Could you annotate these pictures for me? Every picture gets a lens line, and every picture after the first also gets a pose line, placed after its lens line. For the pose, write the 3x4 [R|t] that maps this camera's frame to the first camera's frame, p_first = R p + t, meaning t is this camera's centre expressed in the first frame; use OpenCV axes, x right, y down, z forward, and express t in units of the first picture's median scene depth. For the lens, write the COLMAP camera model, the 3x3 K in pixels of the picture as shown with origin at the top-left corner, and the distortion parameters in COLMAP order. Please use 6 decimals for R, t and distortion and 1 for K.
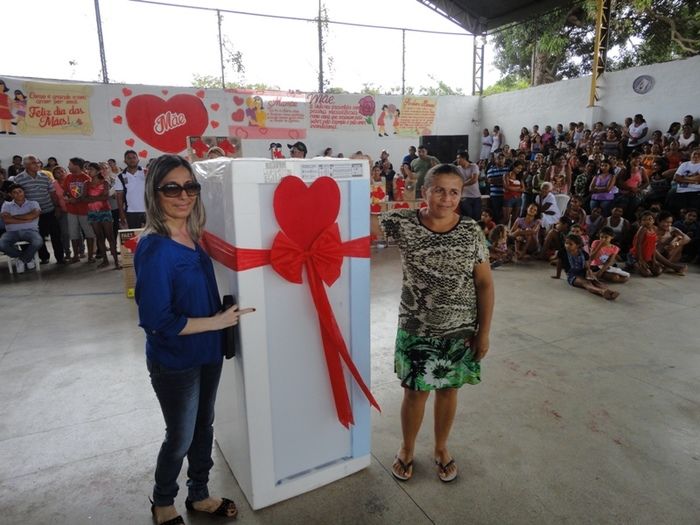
lens RADIAL K [[482.4, 0, 349.6], [0, 482.4, 258.2], [0, 0, 1]] dist [0.001792, 0.007972]
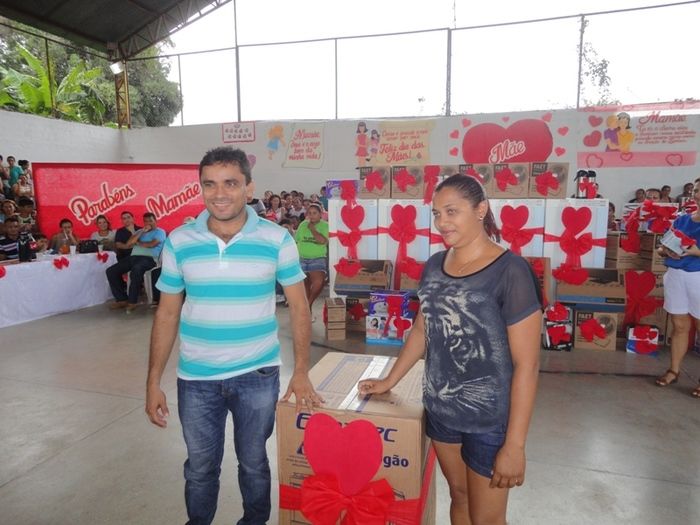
lens RADIAL K [[482.4, 0, 351.5], [0, 482.4, 259.7], [0, 0, 1]] dist [0.001792, 0.007972]
pose [[0.717878, 0.104575, -0.688270, 0.055941], [-0.147990, 0.988980, -0.004091, -0.033926], [0.680258, 0.104794, 0.725443, 0.161638]]
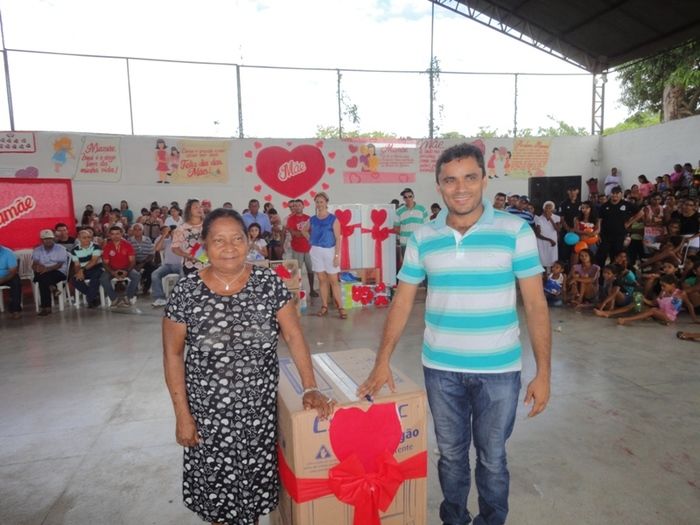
lens RADIAL K [[482.4, 0, 349.3], [0, 482.4, 258.1], [0, 0, 1]] dist [0.001792, 0.007972]
pose [[0.971964, 0.019702, -0.234304, 0.019992], [-0.039872, 0.995862, -0.081662, 0.006737], [0.231726, 0.088715, 0.968727, -0.028492]]
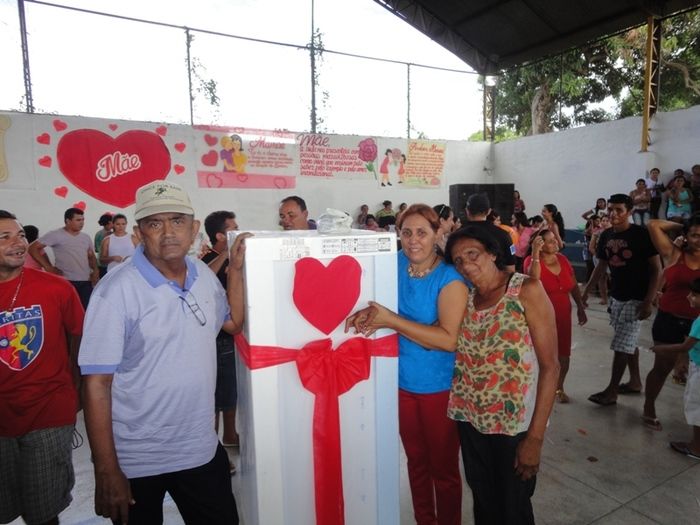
lens RADIAL K [[482.4, 0, 354.1], [0, 482.4, 259.6], [0, 0, 1]] dist [0.001792, 0.007972]
pose [[0.997614, -0.005651, 0.068813, -0.051930], [0.012553, 0.994880, -0.100280, -0.050084], [-0.067894, 0.100905, 0.992577, 0.220003]]
